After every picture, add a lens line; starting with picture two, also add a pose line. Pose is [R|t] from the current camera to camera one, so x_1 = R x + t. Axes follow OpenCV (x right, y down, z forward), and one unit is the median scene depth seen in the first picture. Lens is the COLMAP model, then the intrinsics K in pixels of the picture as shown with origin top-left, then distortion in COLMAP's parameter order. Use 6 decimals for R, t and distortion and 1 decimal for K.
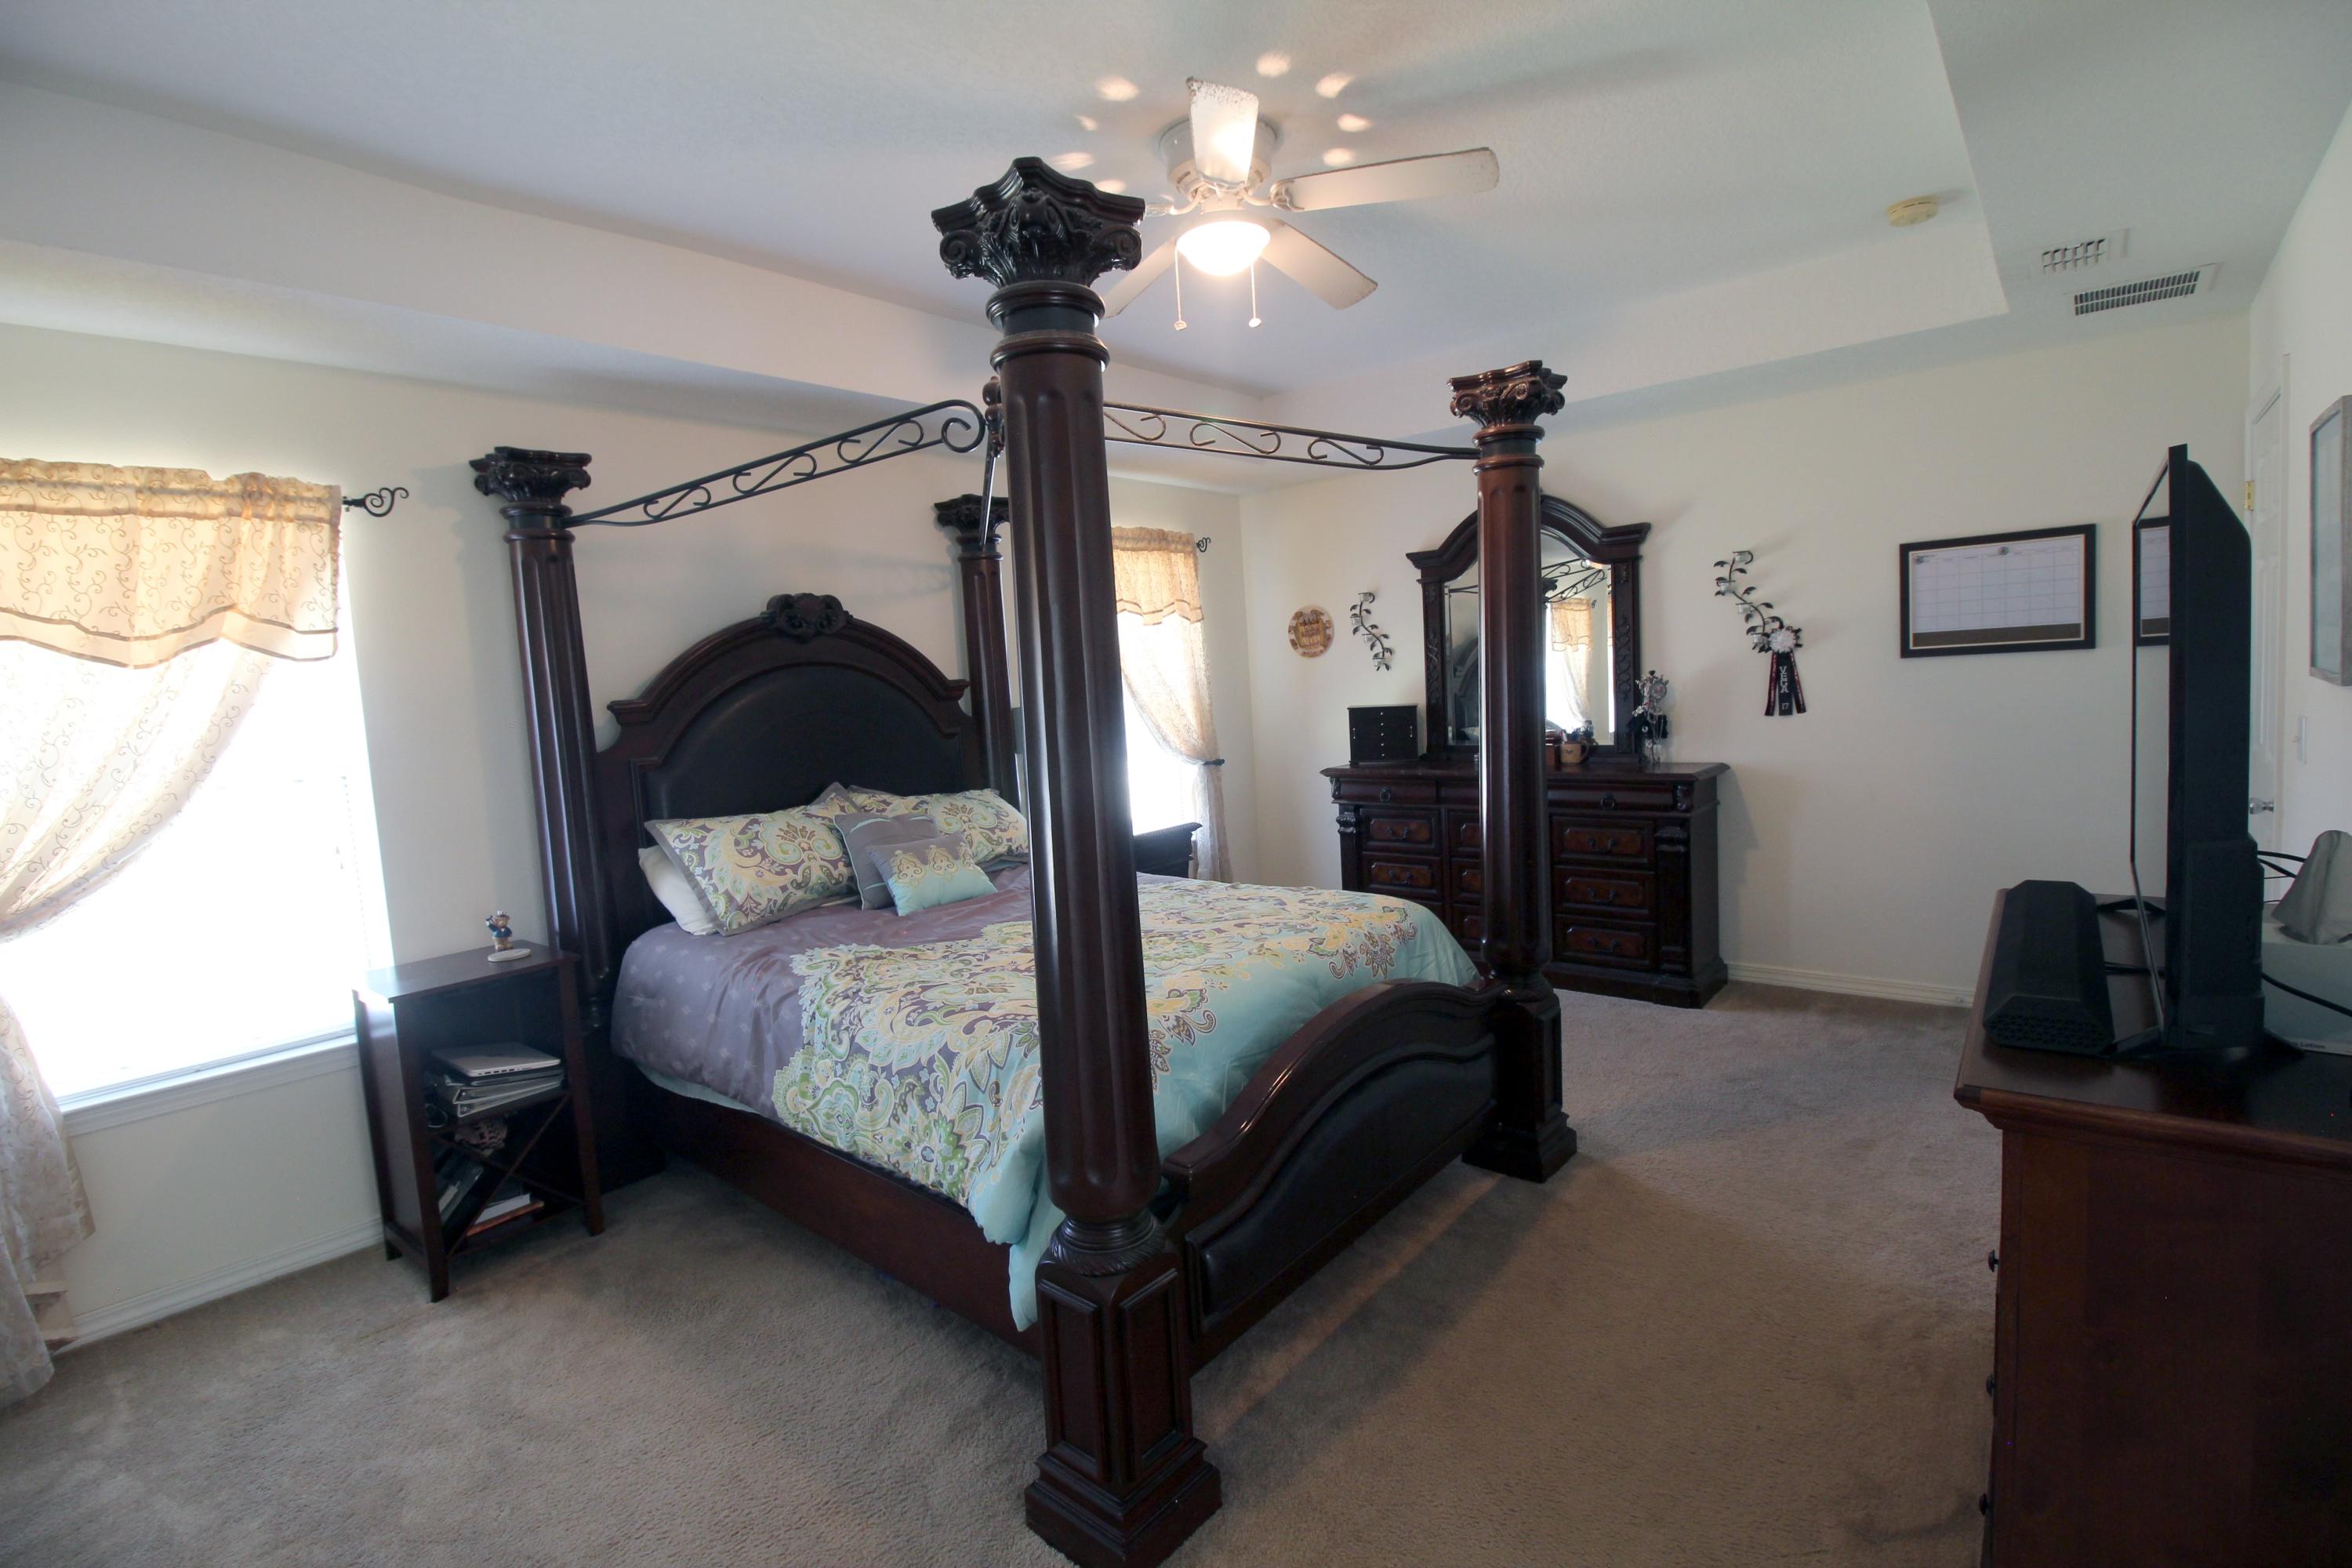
lens RADIAL K [[1143.9, 0, 1176.0], [0, 1143.9, 784.0], [0, 0, 1]] dist [0.060370, -0.080355]
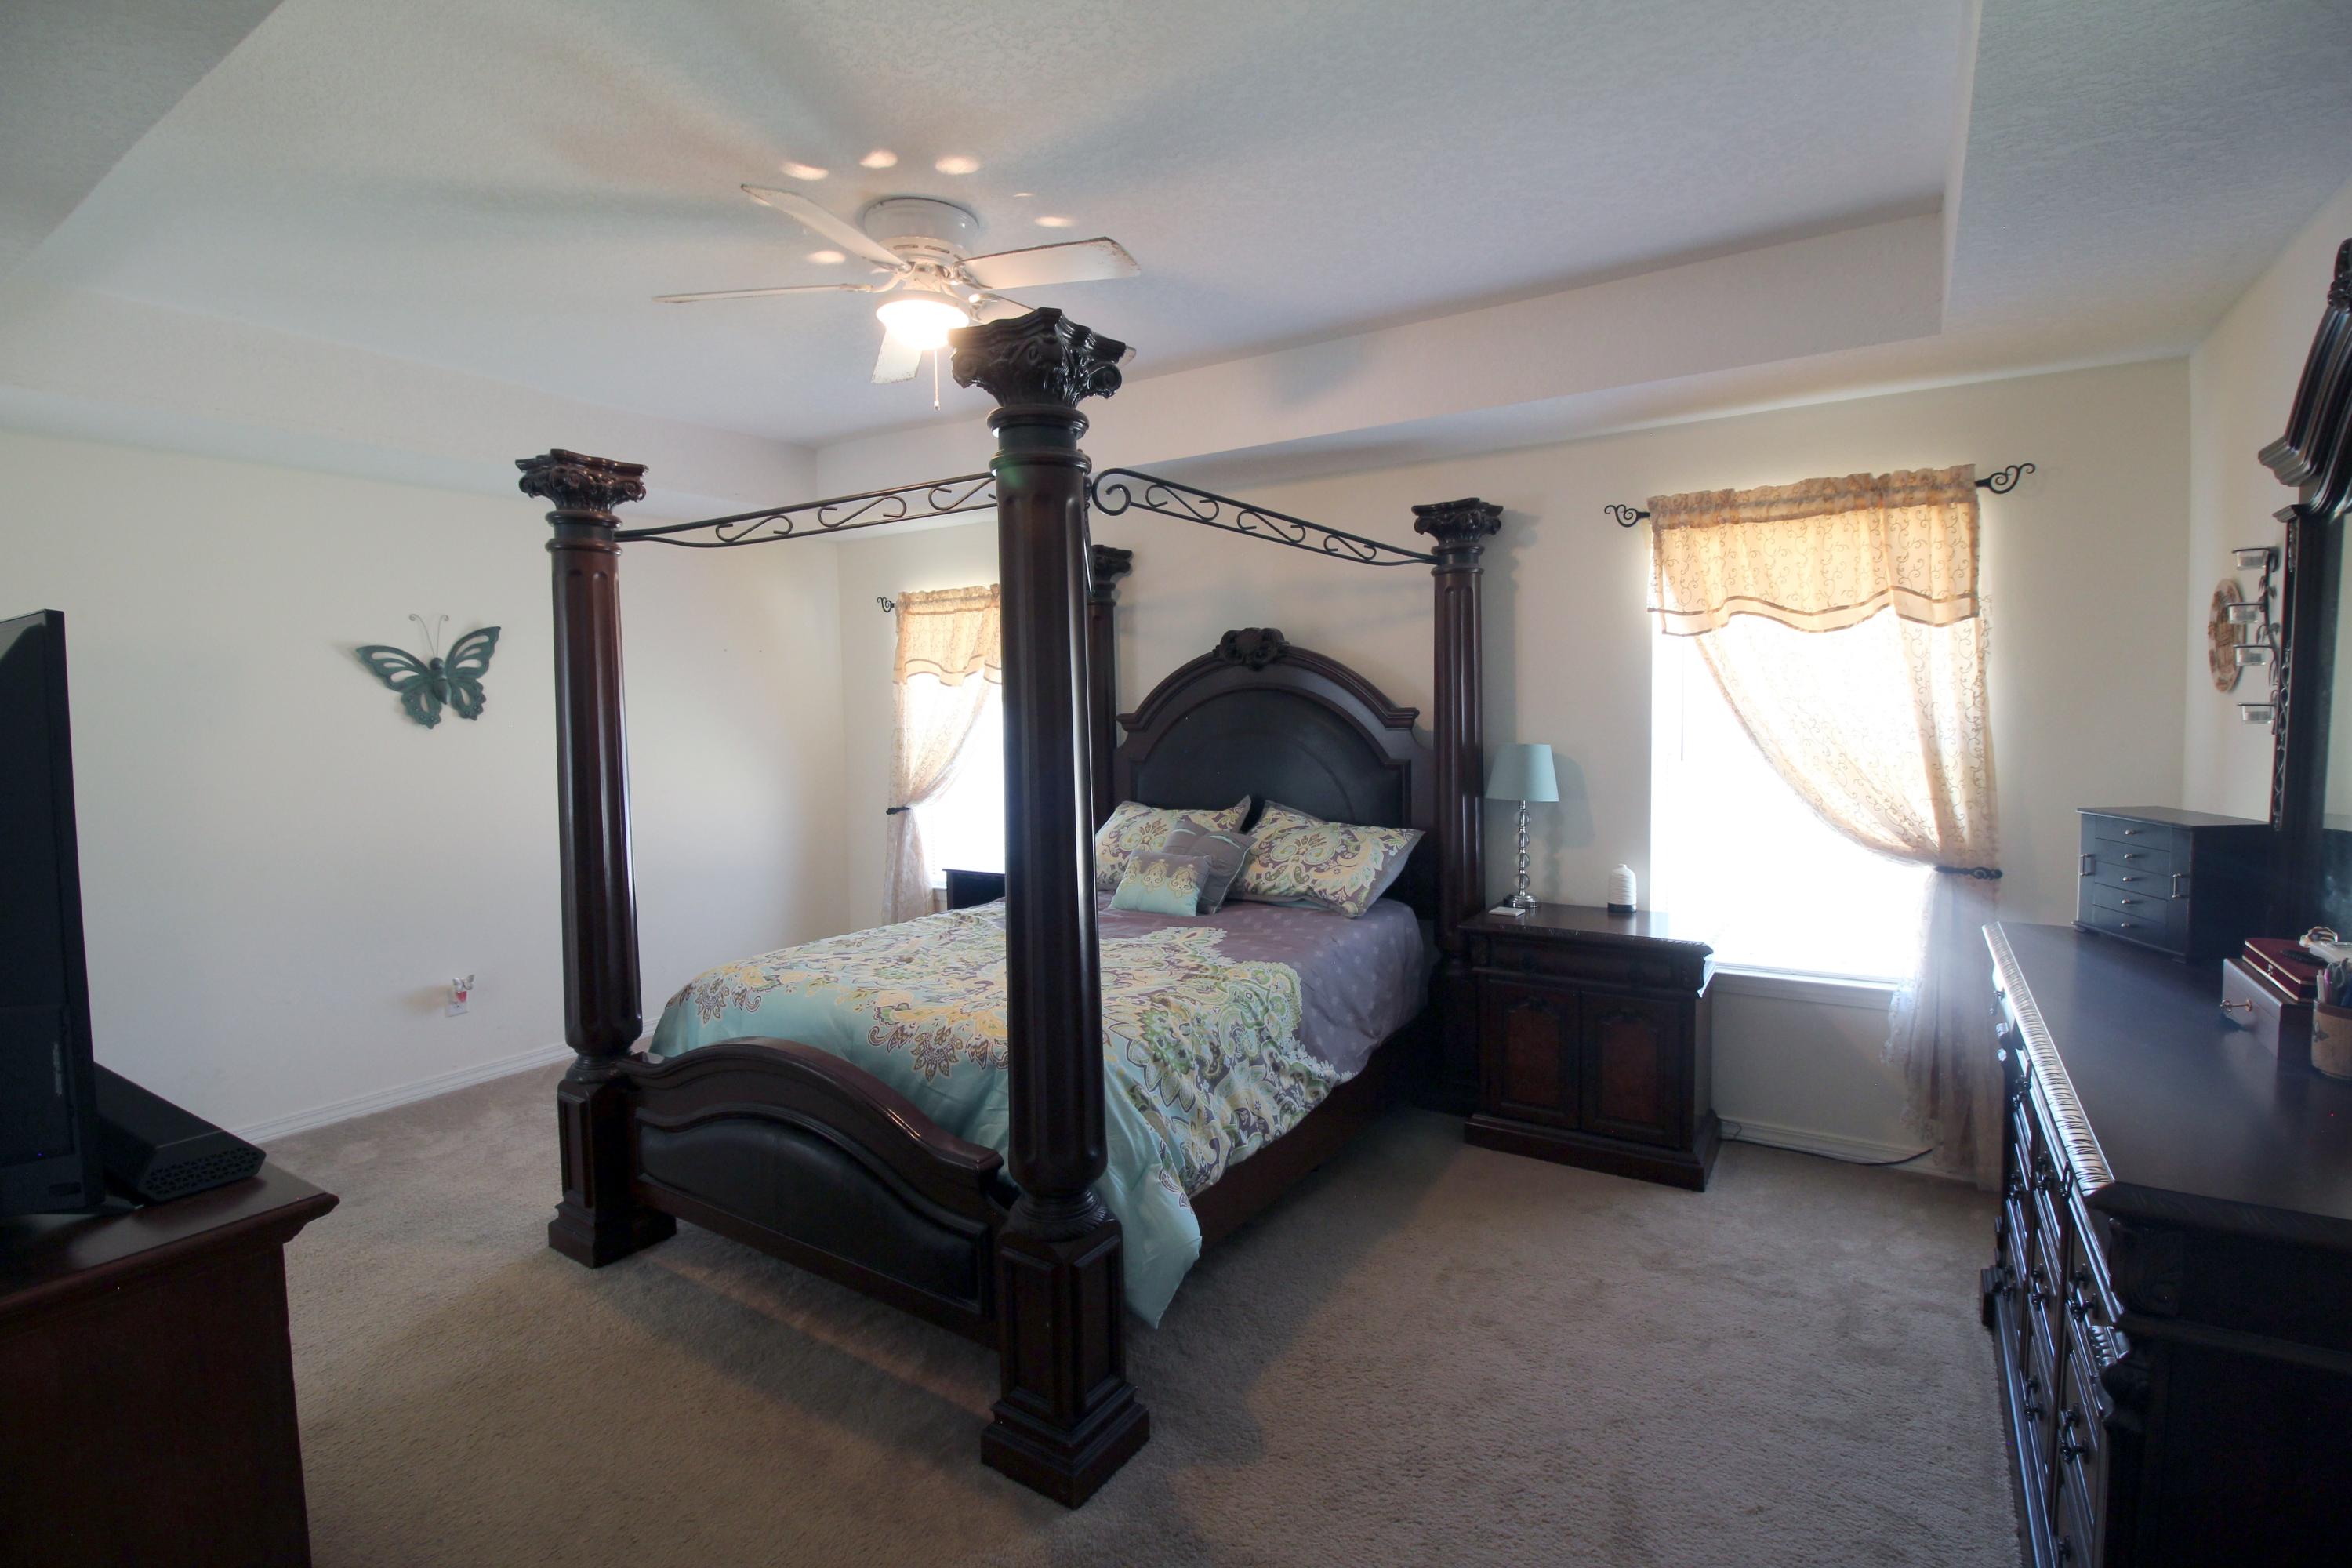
lens RADIAL K [[1095.4, 0, 1172.1], [0, 1095.4, 770.4], [0, 0, 1]] dist [-0.002977, -0.010386]
pose [[0.091870, 0.114696, -0.989143, 0.954337], [-0.085314, 0.990598, 0.106941, -0.167293], [0.992110, 0.074563, 0.100792, 1.017554]]
